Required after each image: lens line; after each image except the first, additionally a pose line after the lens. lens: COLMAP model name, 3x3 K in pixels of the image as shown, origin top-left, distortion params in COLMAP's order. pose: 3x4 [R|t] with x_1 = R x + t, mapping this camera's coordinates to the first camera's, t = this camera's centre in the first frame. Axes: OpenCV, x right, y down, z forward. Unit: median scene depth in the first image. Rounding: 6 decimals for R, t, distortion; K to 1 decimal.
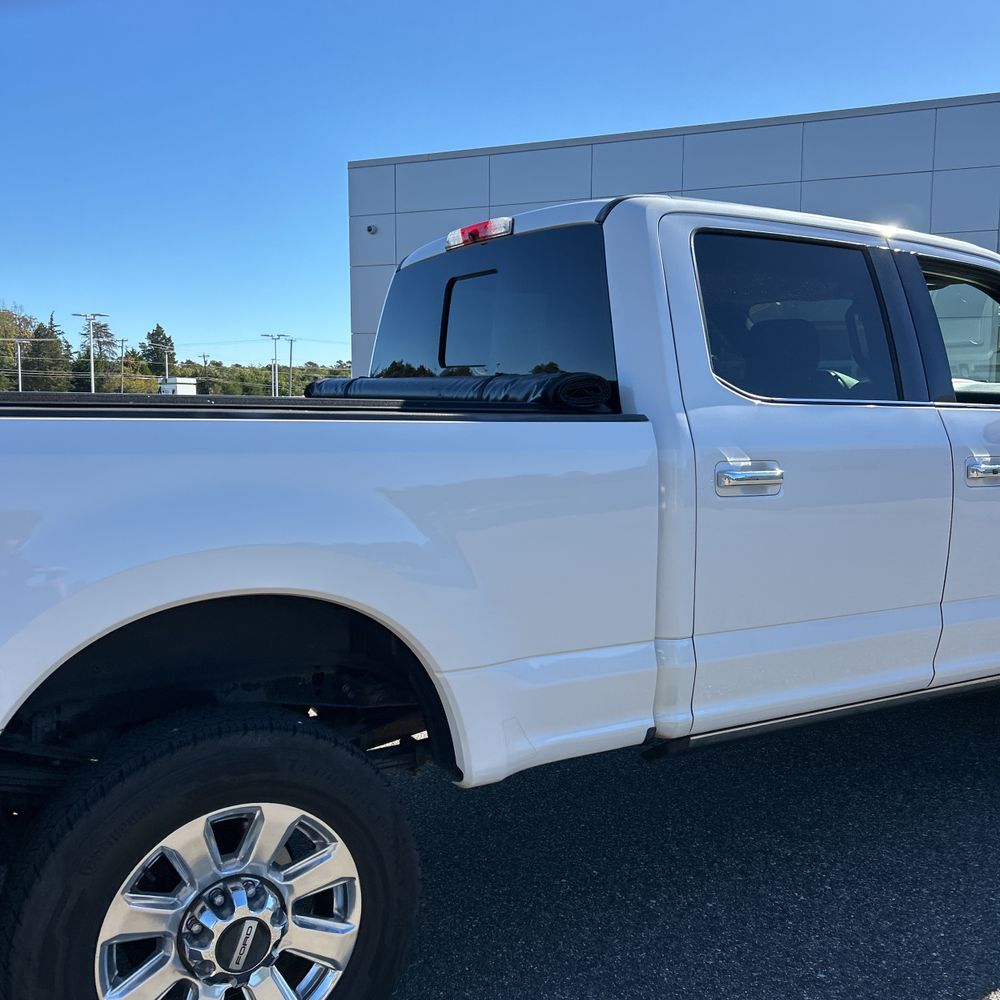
lens RADIAL K [[1004.7, 0, 495.3], [0, 1004.7, 492.7], [0, 0, 1]] dist [0.072628, -0.109209]
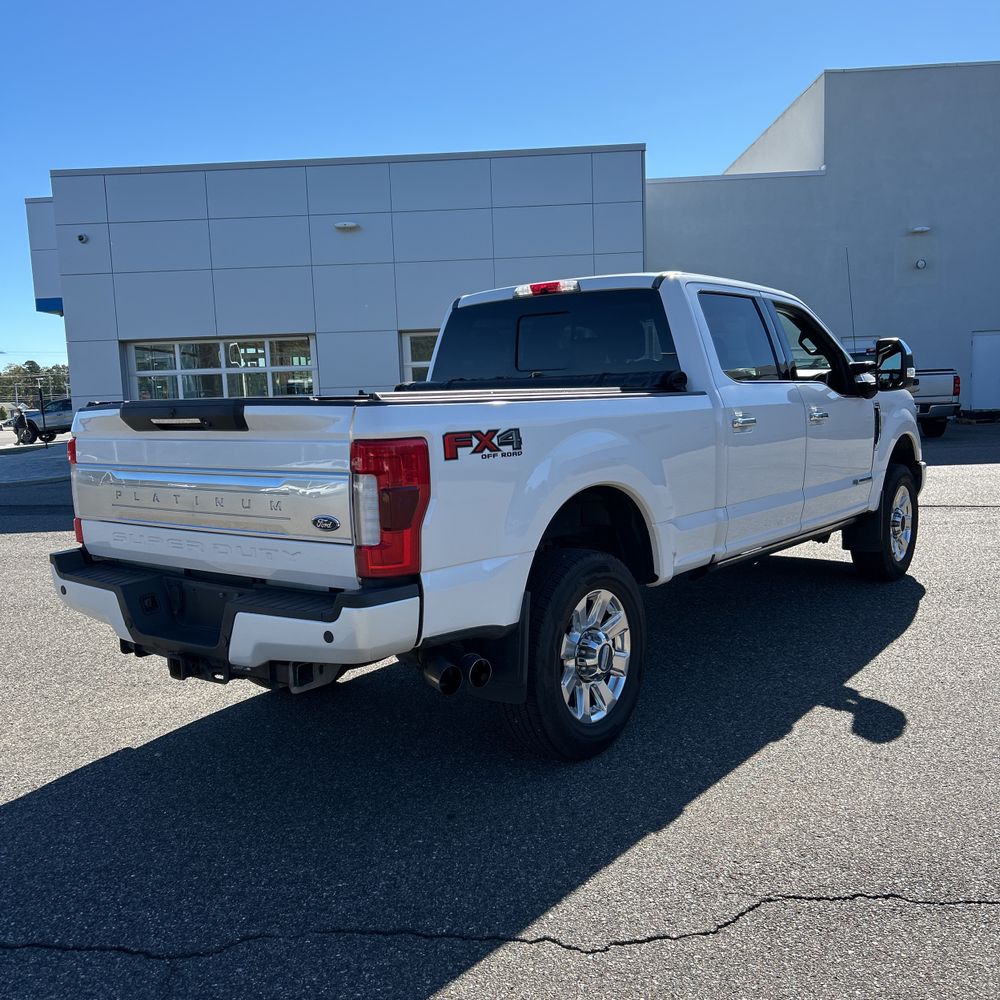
lens RADIAL K [[1013.0, 0, 485.9], [0, 1013.0, 495.8], [0, 0, 1]] dist [0.097407, -0.152007]
pose [[0.930066, -0.079972, 0.358583, -0.875548], [0.078747, 0.996731, 0.018045, 0.049587], [-0.358854, 0.011454, 0.933324, -0.610490]]
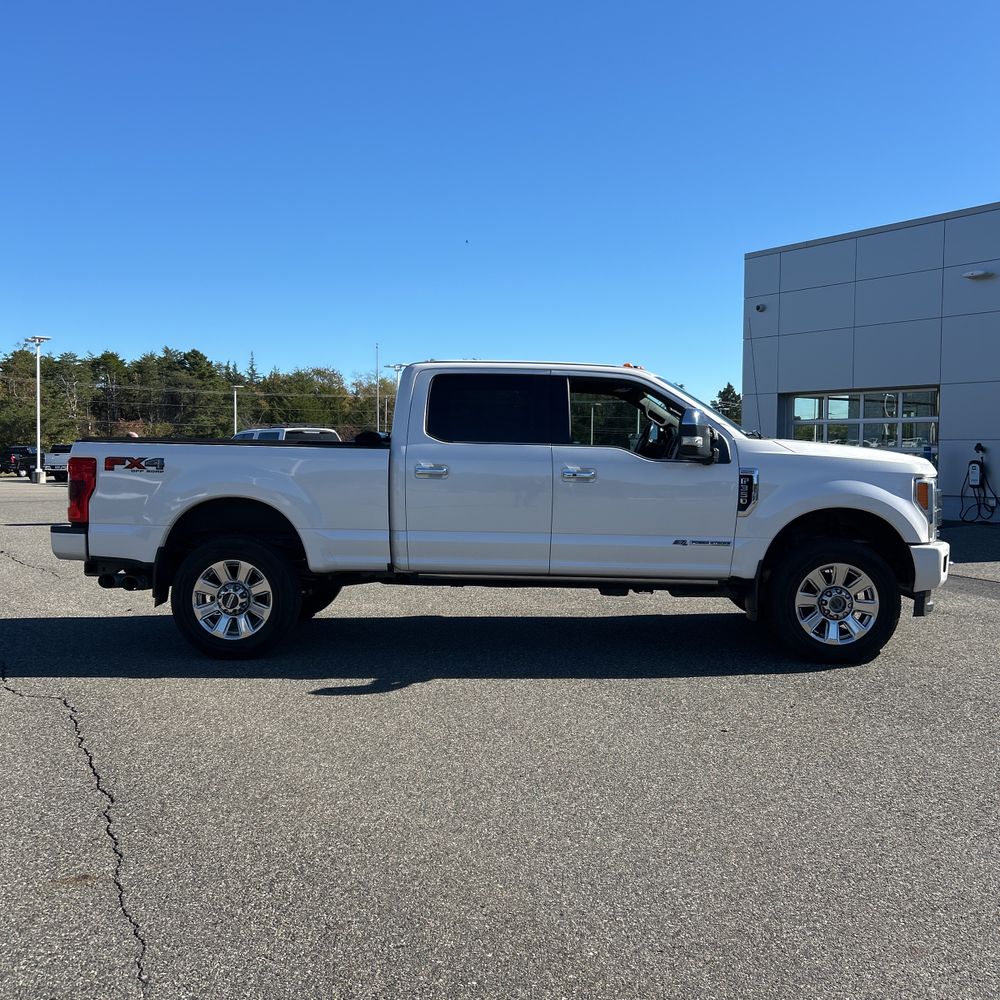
lens RADIAL K [[1020.1, 0, 503.6], [0, 1020.1, 487.6], [0, 0, 1]] dist [0.056085, -0.028432]
pose [[0.845213, 0.022517, -0.533954, 1.746741], [-0.054262, 0.997565, -0.043826, 0.126632], [0.531667, 0.066015, 0.844377, -1.065938]]
